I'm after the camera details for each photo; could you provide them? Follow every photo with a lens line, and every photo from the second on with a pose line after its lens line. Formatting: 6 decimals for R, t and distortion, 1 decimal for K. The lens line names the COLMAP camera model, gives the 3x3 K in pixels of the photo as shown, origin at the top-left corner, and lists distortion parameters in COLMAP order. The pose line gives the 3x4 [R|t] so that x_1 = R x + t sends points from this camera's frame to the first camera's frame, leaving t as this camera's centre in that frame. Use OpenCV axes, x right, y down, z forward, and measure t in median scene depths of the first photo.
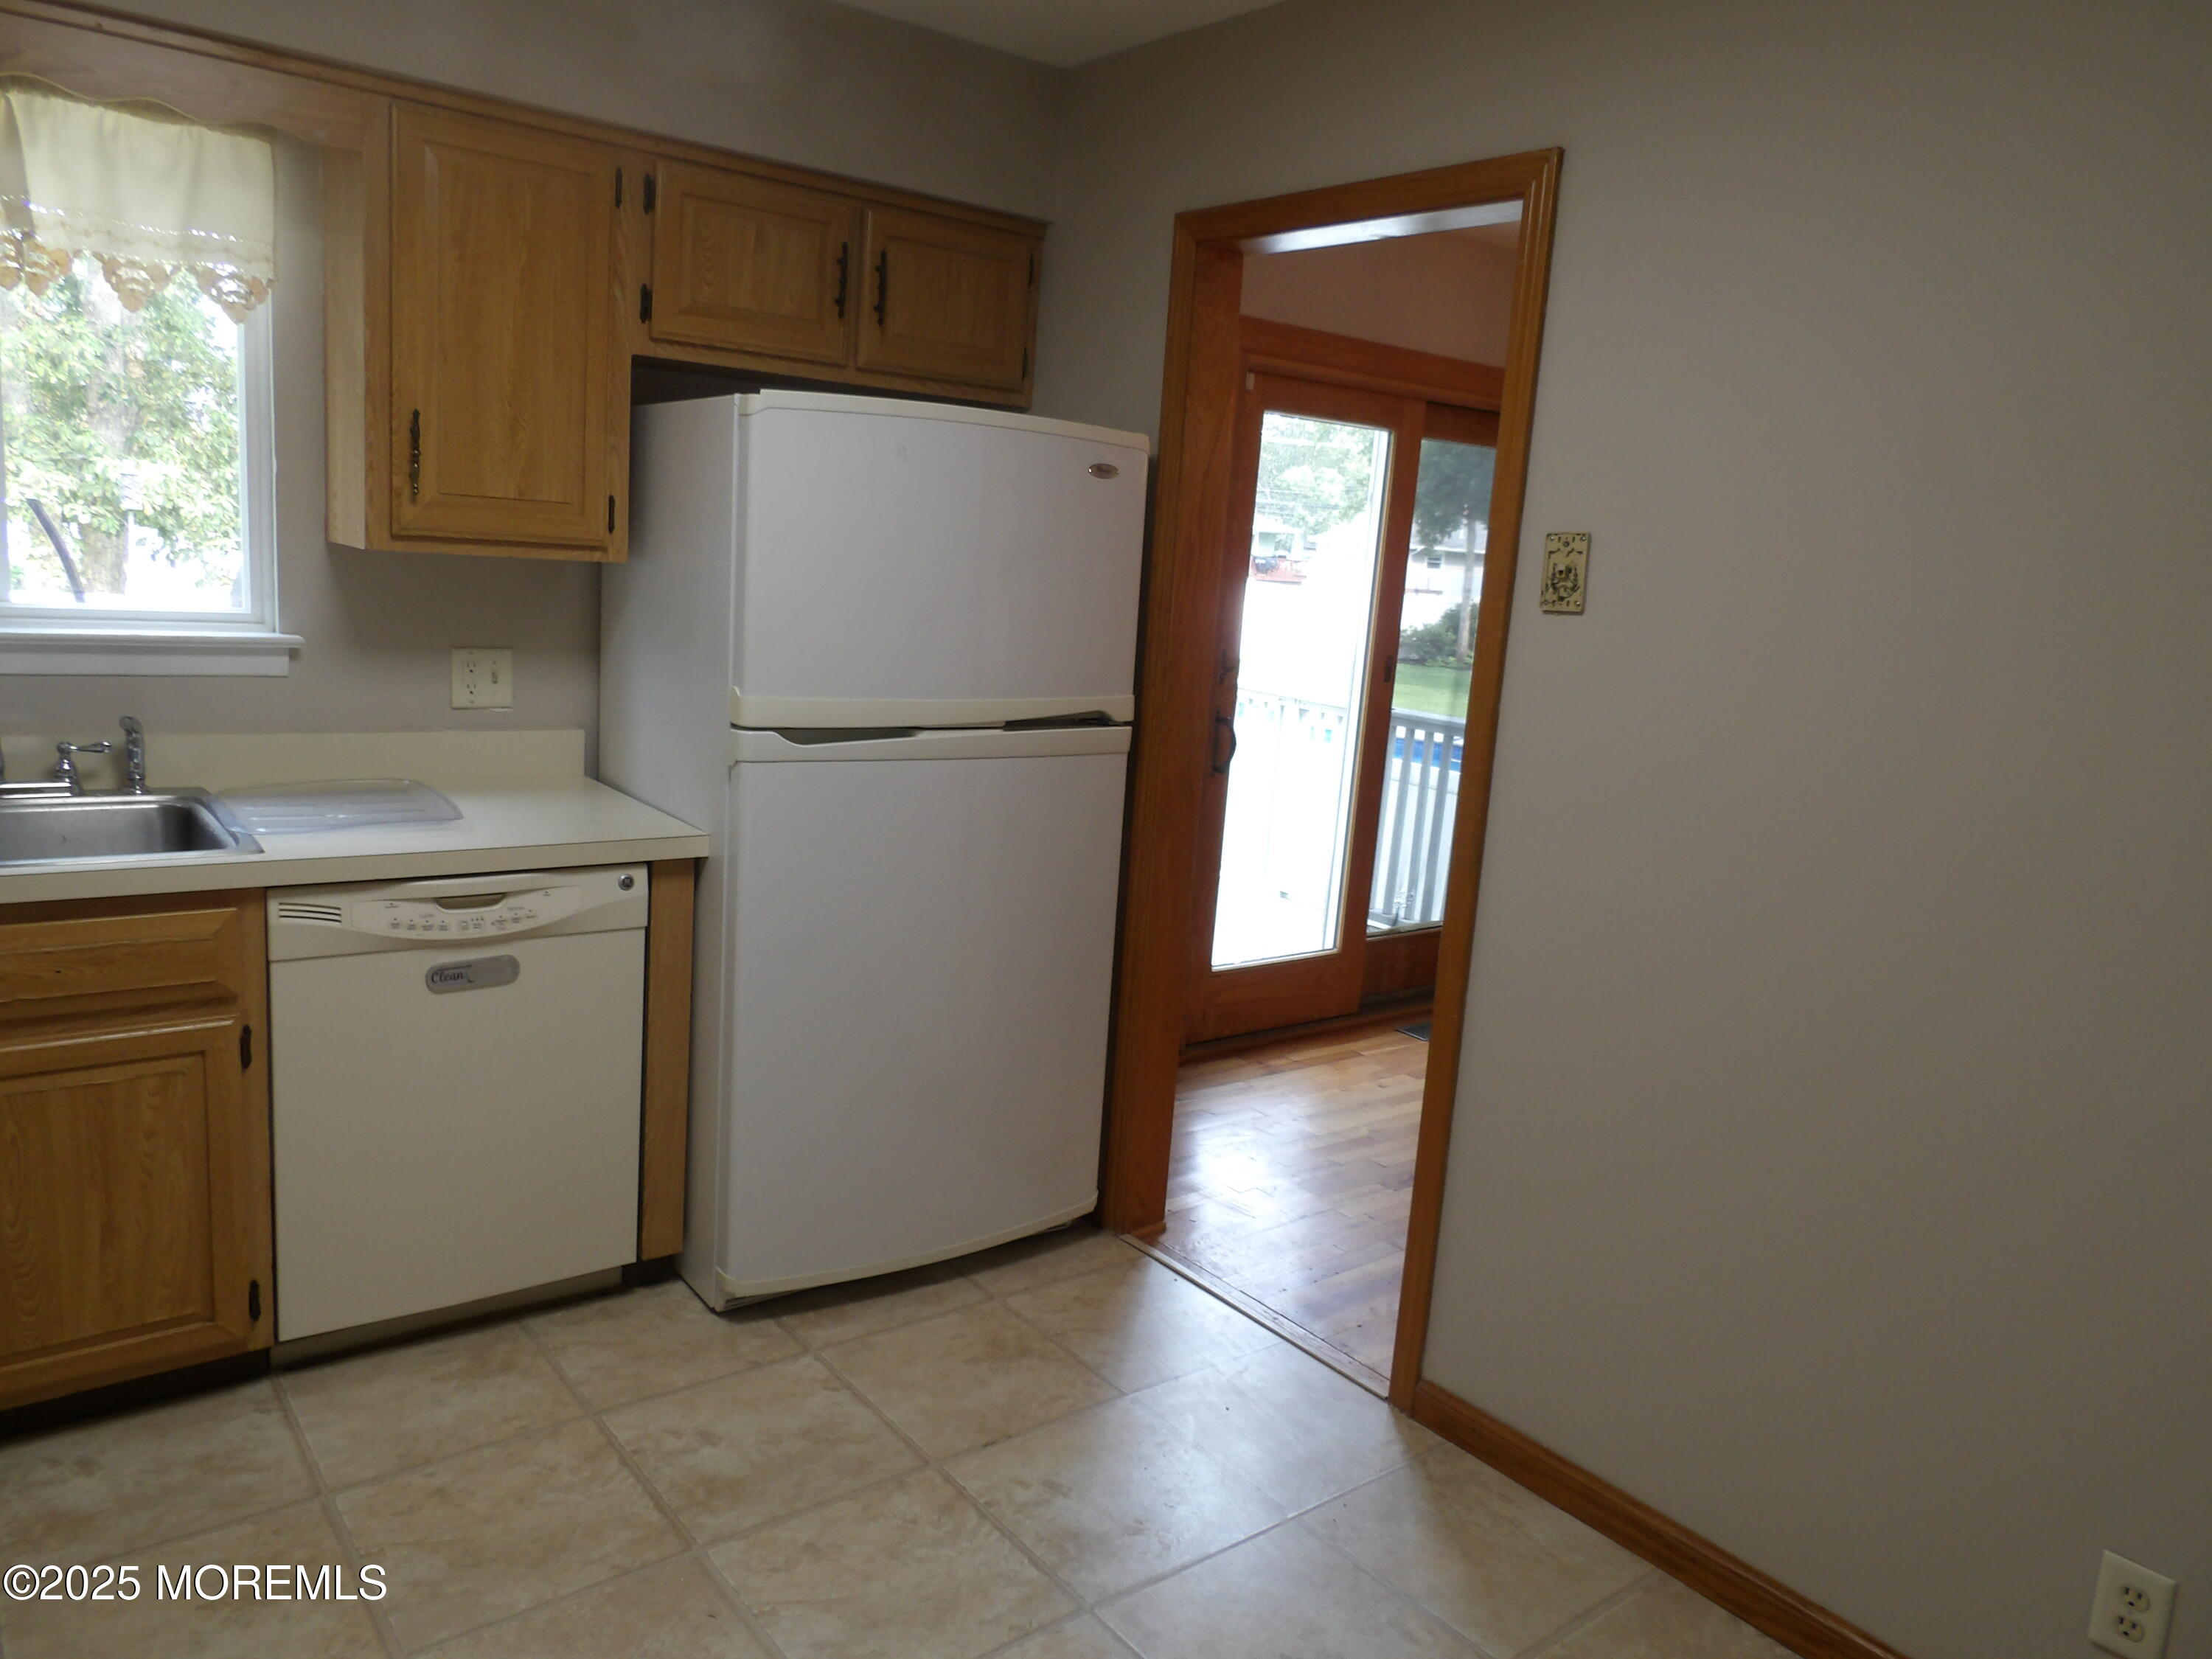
lens RADIAL K [[1536.1, 0, 1088.9], [0, 1536.1, 825.7], [0, 0, 1]] dist [-0.007887, 0.001597]
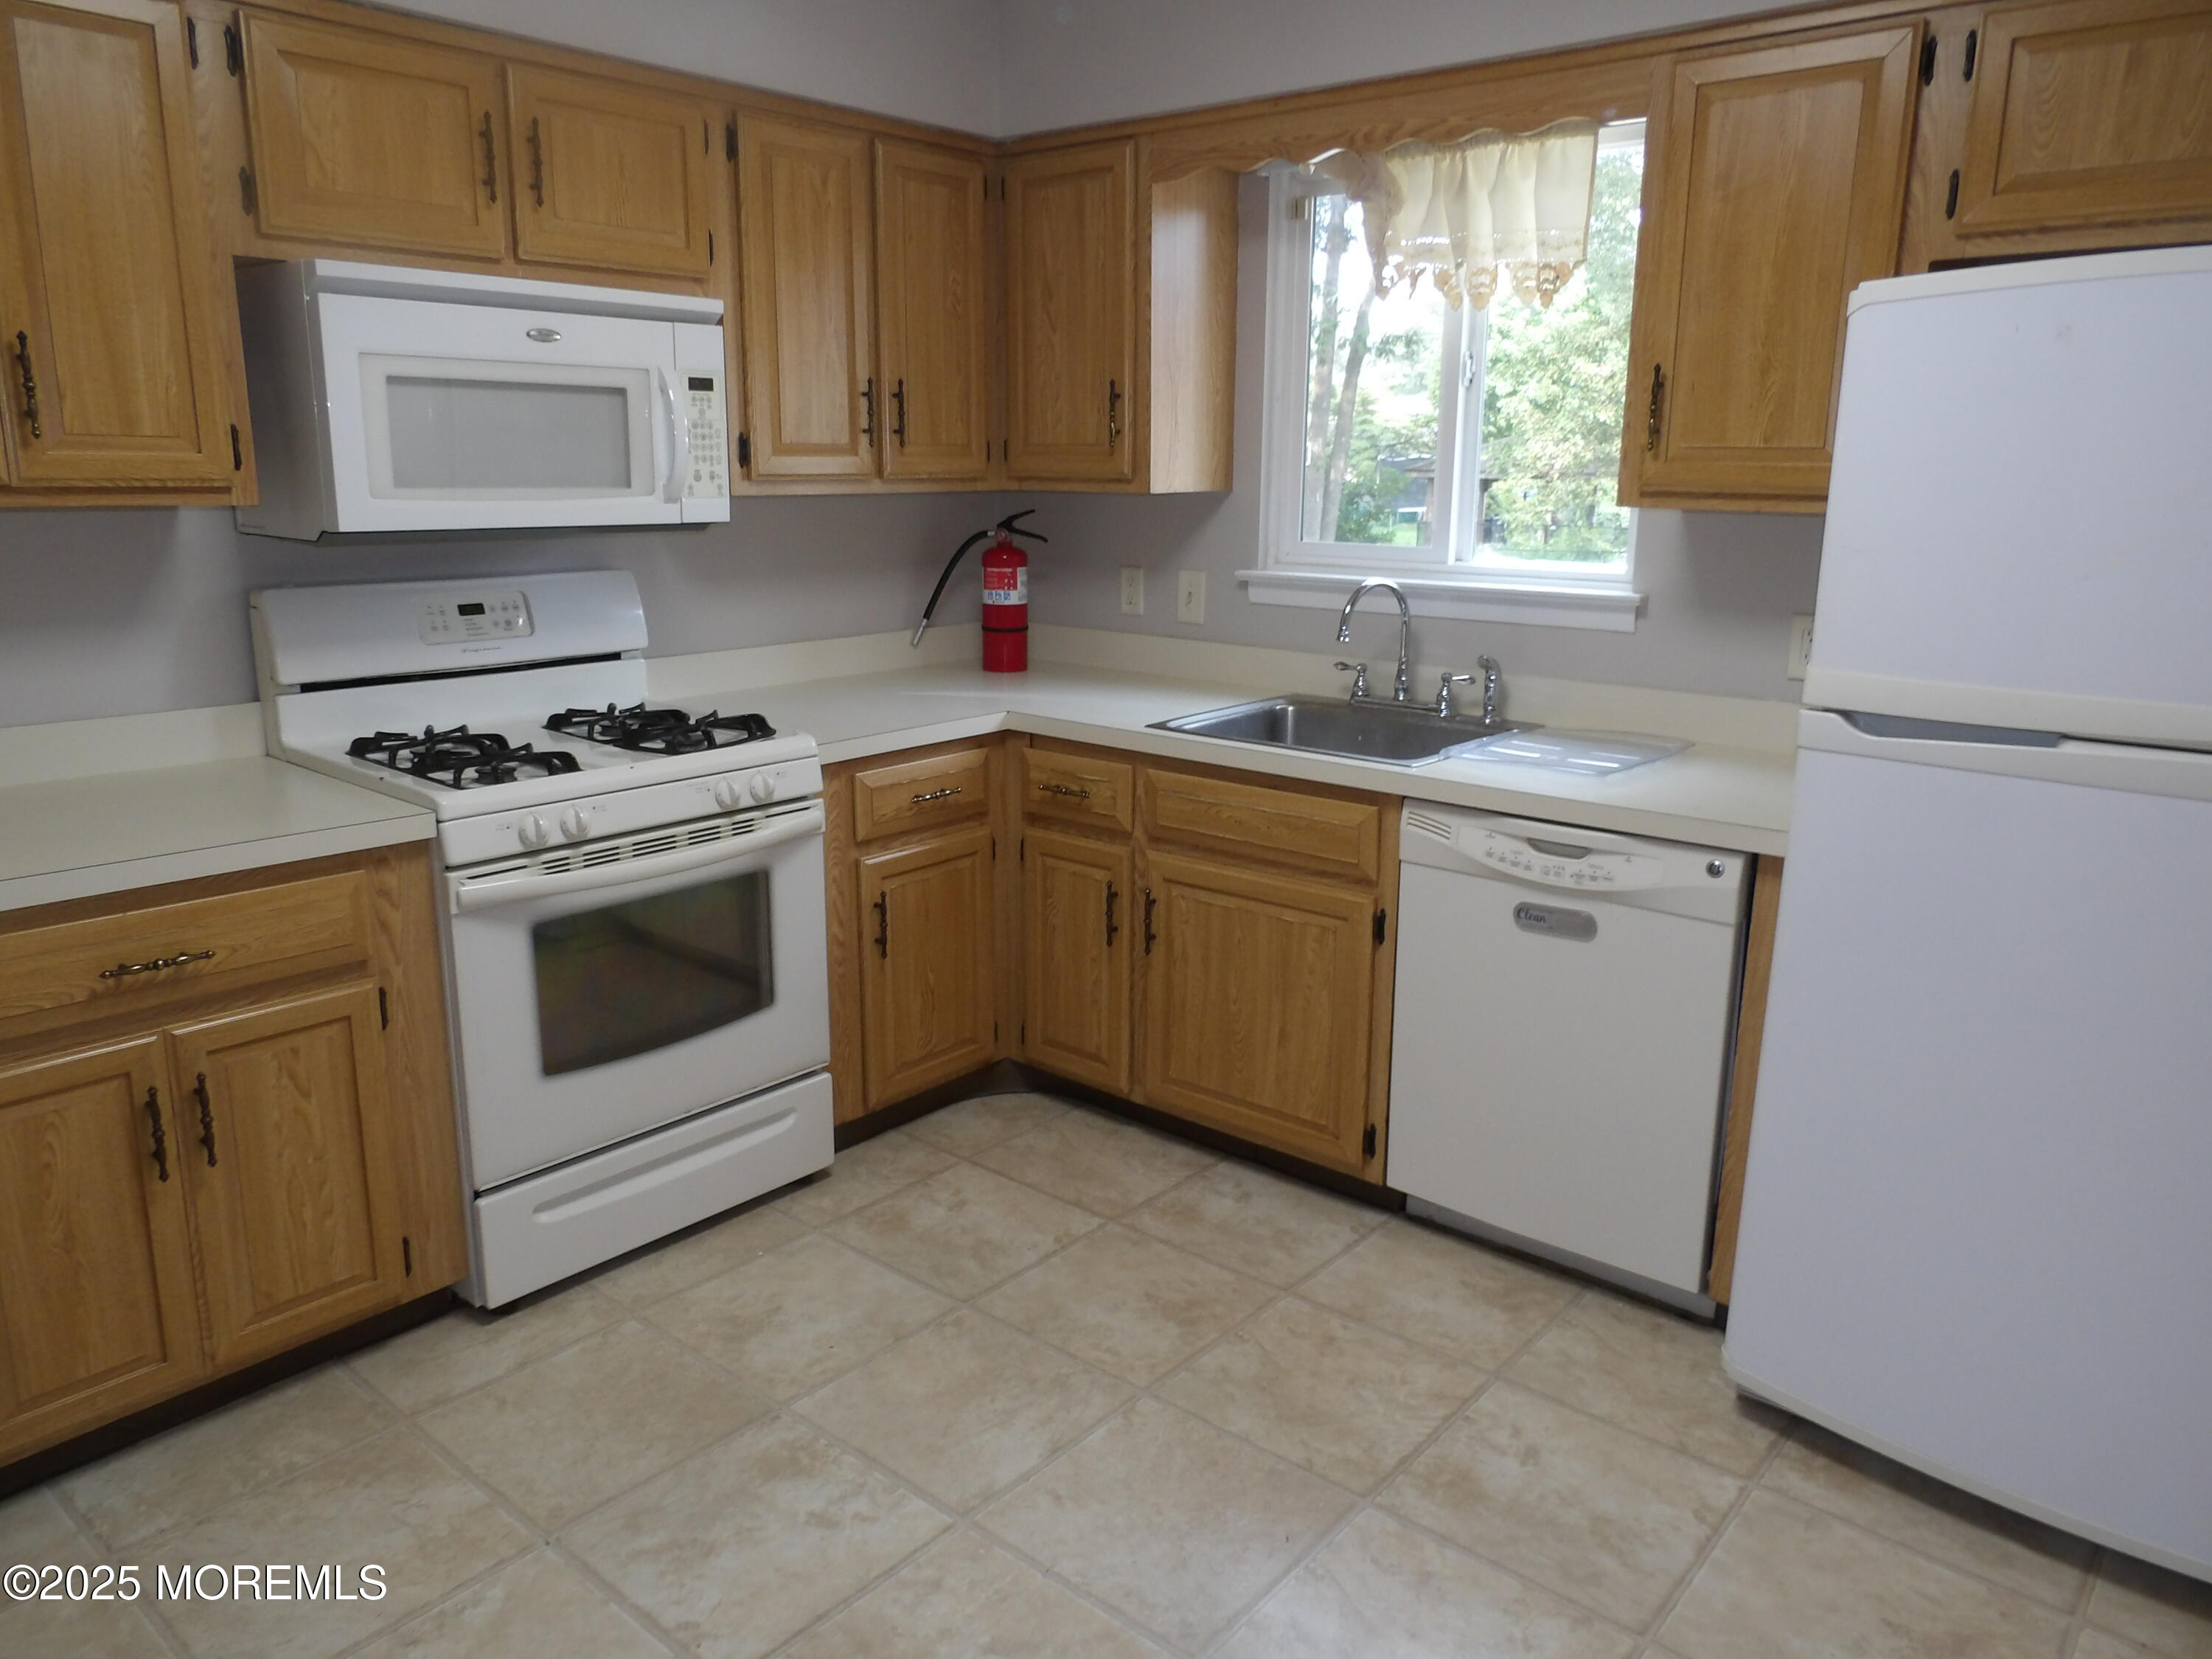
lens RADIAL K [[1536.1, 0, 1088.9], [0, 1536.1, 825.7], [0, 0, 1]] dist [-0.007887, 0.001597]
pose [[0.204824, 0.156366, -0.966228, 0.513218], [-0.170485, 0.977767, 0.122094, -0.037055], [0.963837, 0.139720, 0.226928, 0.469544]]
